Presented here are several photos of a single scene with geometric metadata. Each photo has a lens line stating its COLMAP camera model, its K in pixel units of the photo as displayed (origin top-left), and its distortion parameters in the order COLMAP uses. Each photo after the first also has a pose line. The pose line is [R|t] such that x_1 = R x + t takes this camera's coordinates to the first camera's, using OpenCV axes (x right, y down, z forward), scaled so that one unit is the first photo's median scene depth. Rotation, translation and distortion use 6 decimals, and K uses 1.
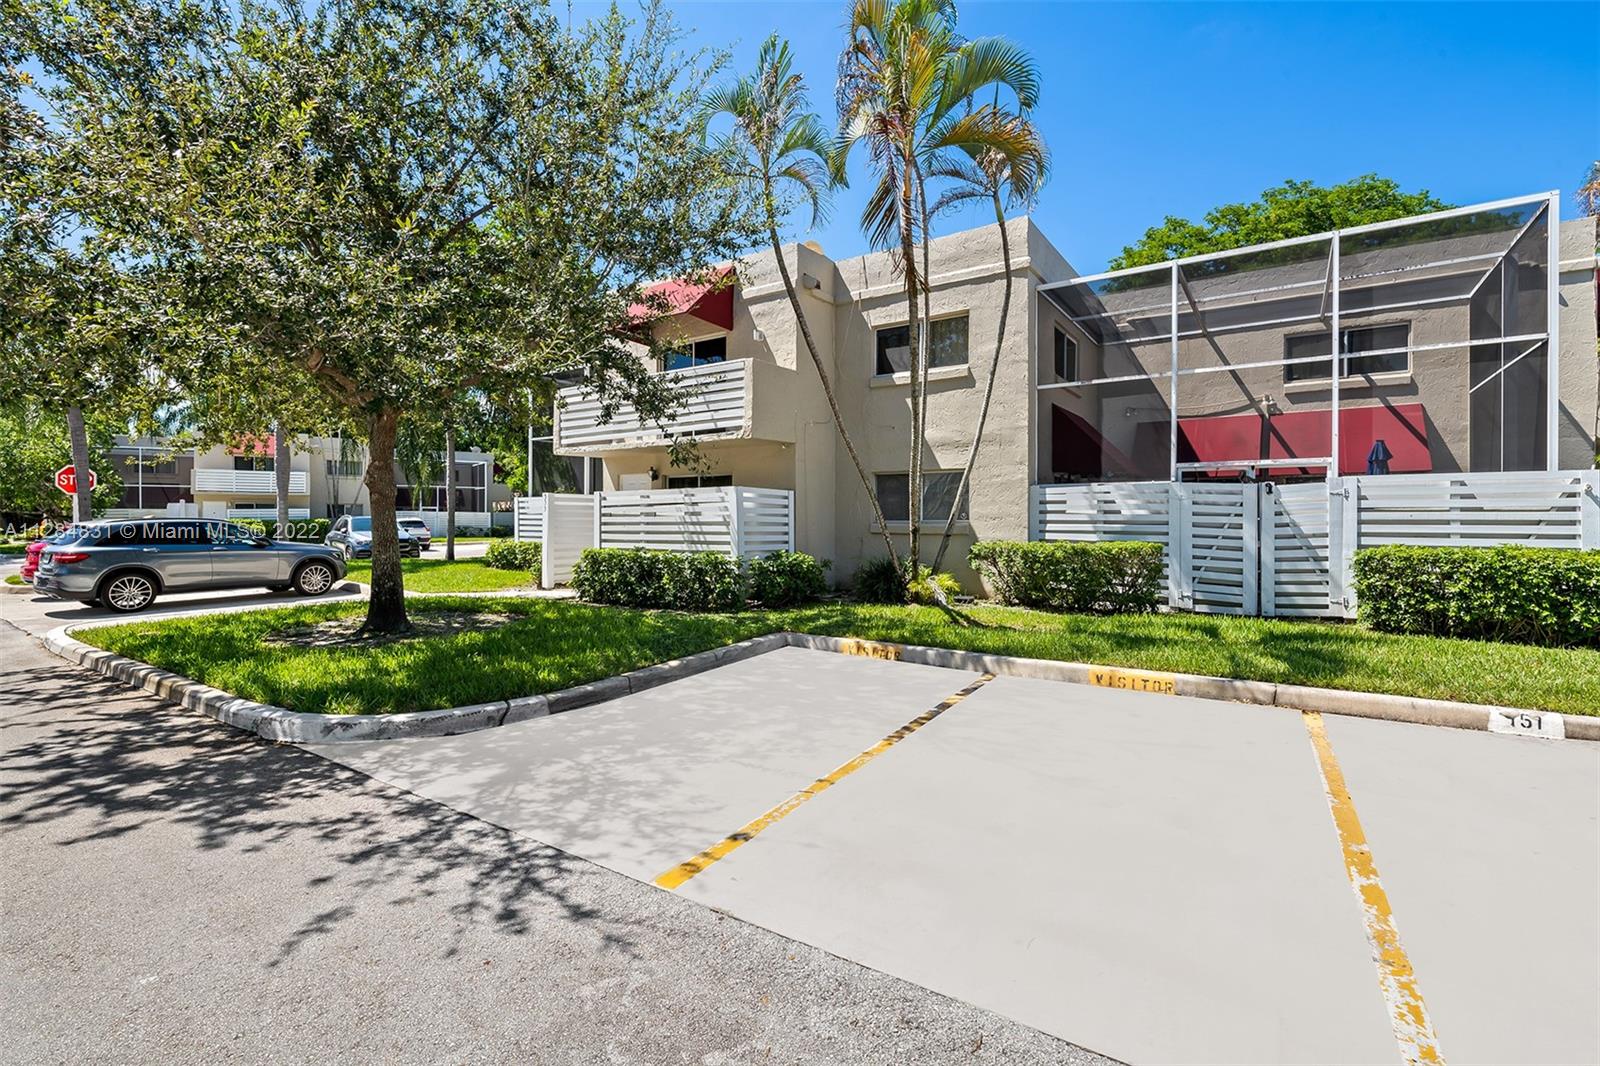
lens RADIAL K [[720.5, 0, 800.9], [0, 720.5, 527.8], [0, 0, 1]] dist [0.005153, -0.001317]
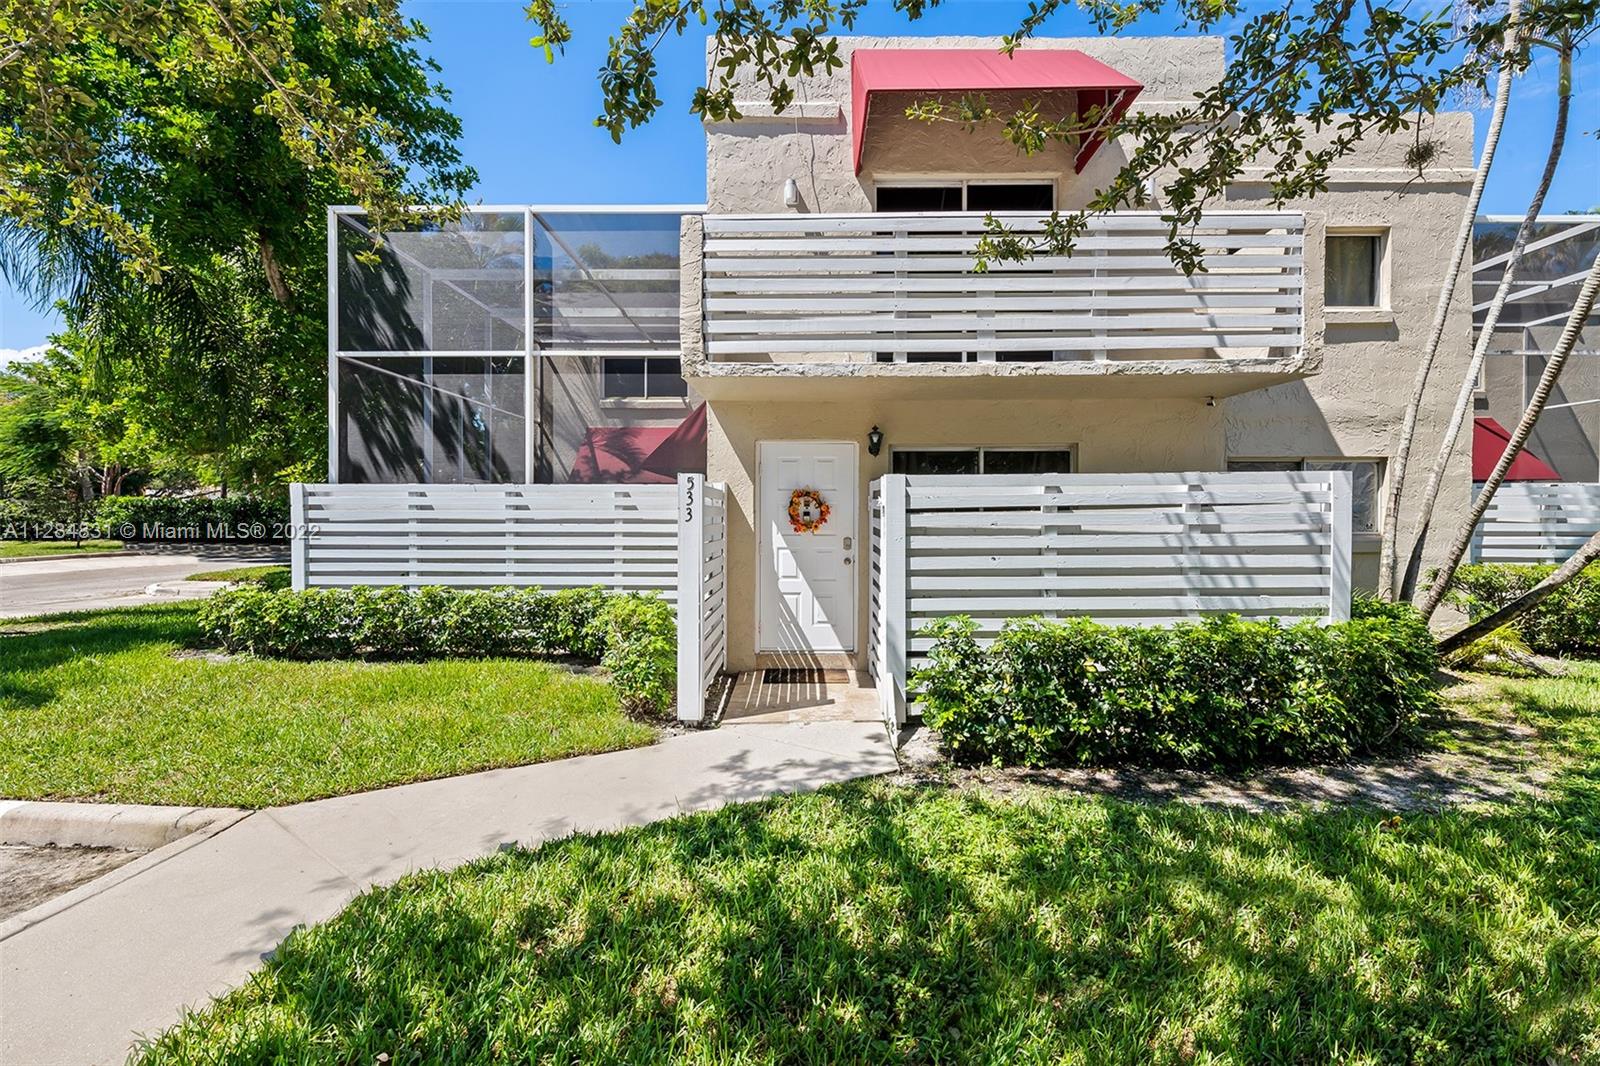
lens RADIAL K [[664.0, 0, 801.6], [0, 664.0, 533.3], [0, 0, 1]] dist [0.003998, -0.001044]
pose [[0.822582, -0.018565, 0.568343, -0.588981], [0.009754, 0.999781, 0.018539, -0.026470], [-0.568562, -0.009706, 0.822583, 0.786177]]
